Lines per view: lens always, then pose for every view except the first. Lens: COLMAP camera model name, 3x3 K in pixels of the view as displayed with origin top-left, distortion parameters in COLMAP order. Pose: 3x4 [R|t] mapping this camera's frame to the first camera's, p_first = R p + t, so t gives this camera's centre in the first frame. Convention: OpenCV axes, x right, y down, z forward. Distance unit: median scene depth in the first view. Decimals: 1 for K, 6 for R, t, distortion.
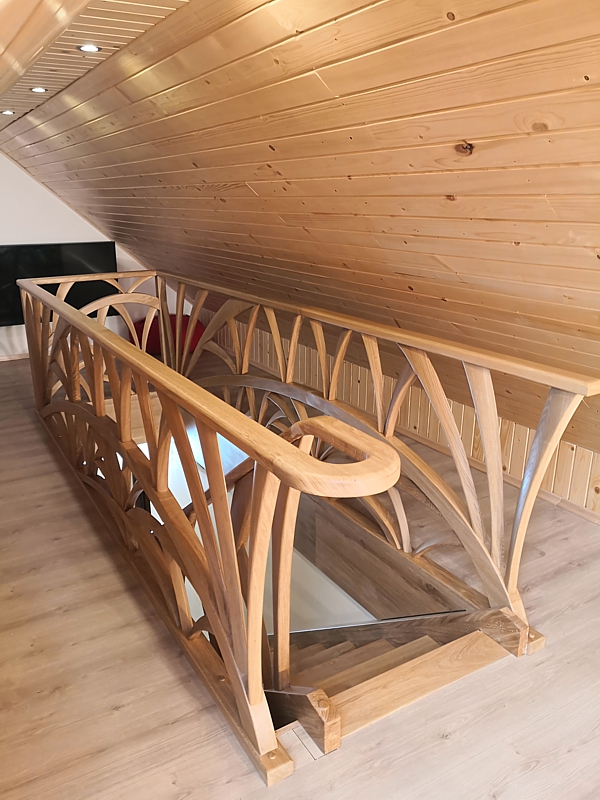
lens RADIAL K [[650.8, 0, 295.2], [0, 650.8, 399.3], [0, 0, 1]] dist [0.026177, -0.052212]
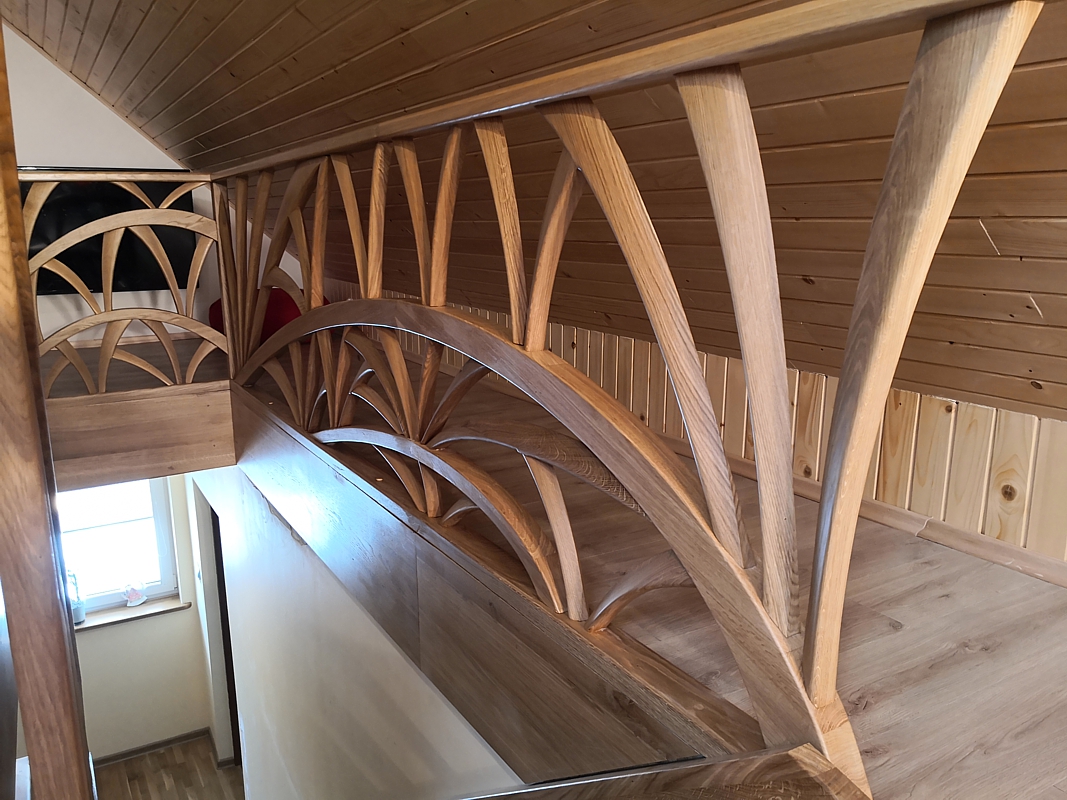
lens RADIAL K [[868.0, 0, 529.9], [0, 868.0, 405.6], [0, 0, 1]] dist [0.026177, -0.052212]
pose [[0.999960, -0.001738, -0.008724, 0.155458], [0.000966, 0.996142, -0.087746, 0.154643], [0.008843, 0.087735, 0.996105, 0.449710]]
